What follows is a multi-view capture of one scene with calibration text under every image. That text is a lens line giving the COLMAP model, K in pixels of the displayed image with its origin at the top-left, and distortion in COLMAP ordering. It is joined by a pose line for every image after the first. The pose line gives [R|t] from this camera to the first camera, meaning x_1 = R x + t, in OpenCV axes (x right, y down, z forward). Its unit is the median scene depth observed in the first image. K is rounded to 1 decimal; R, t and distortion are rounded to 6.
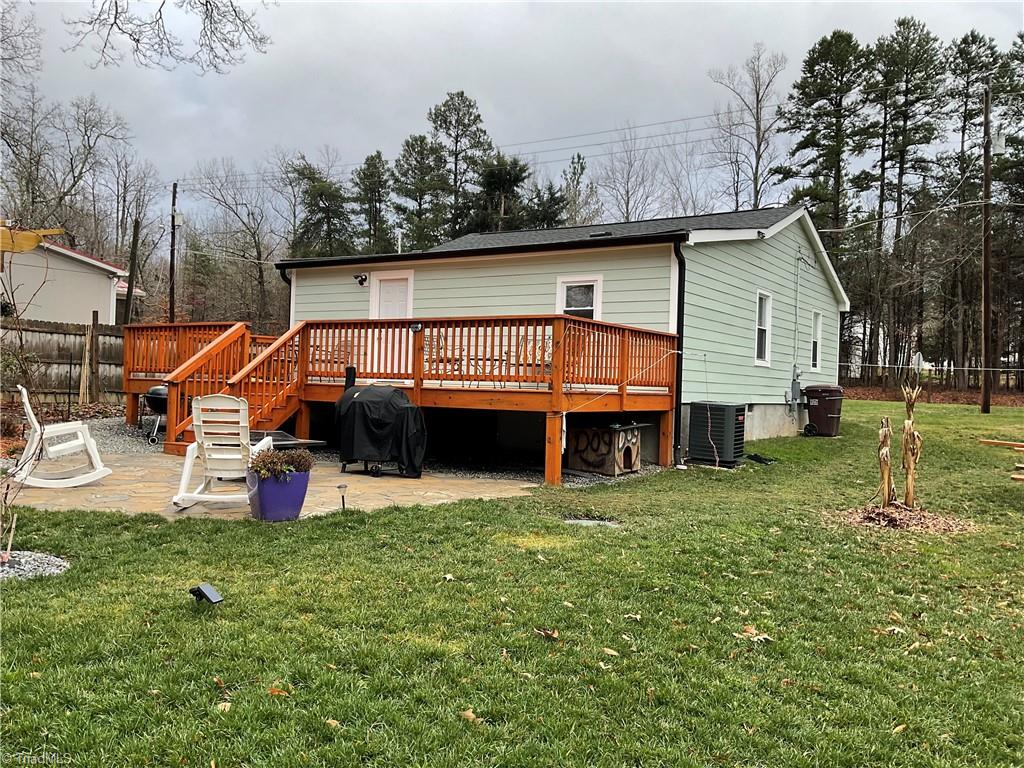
lens RADIAL K [[848.2, 0, 514.6], [0, 848.2, 378.5], [0, 0, 1]] dist [0.099953, -0.179352]
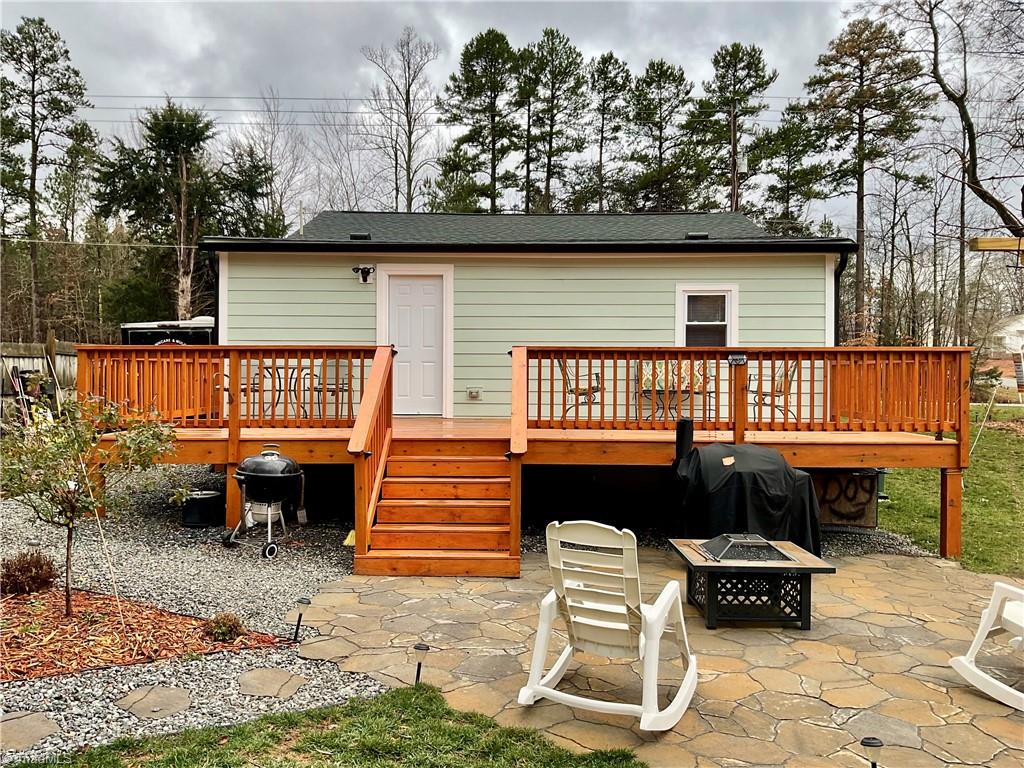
lens RADIAL K [[848.2, 0, 514.6], [0, 848.2, 378.5], [0, 0, 1]] dist [0.099953, -0.179352]
pose [[0.850874, -0.029032, 0.524567, -0.151084], [0.017939, 0.999495, 0.026218, -0.015133], [-0.525063, -0.012898, 0.850965, 0.109199]]
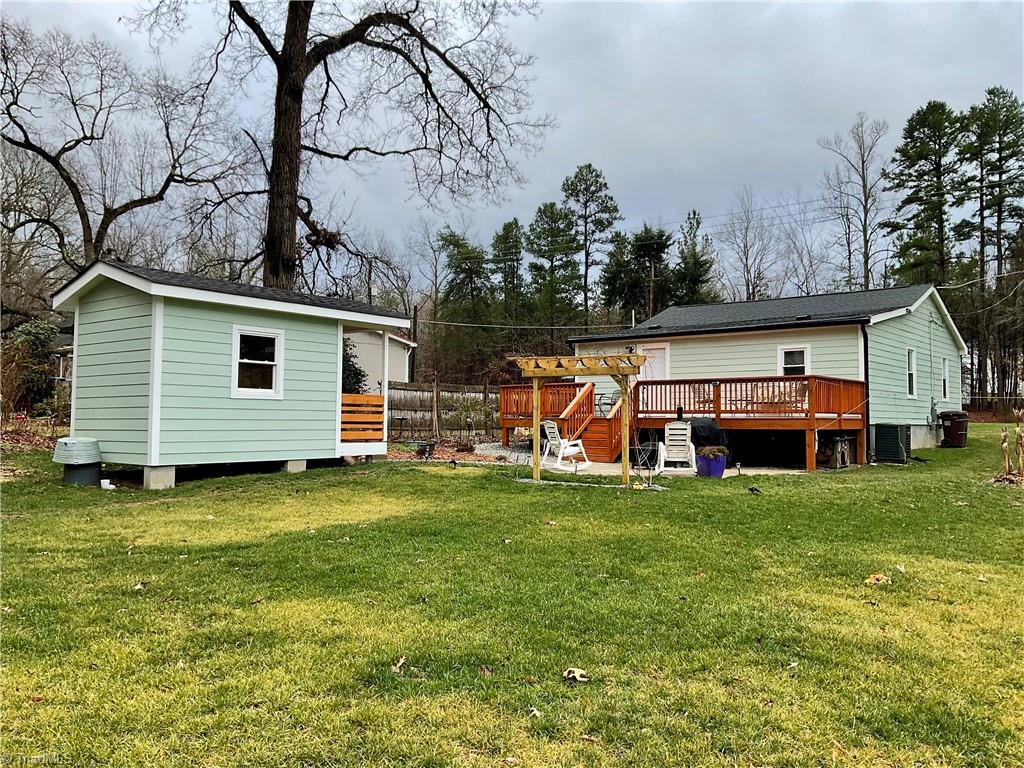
lens RADIAL K [[857.0, 0, 507.7], [0, 857.0, 377.8], [0, 0, 1]] dist [0.028800, -0.057937]
pose [[0.994059, -0.034228, -0.103316, -0.080888], [0.029495, 0.998460, -0.046992, -0.000532], [0.104765, 0.043665, 0.993538, -0.176240]]
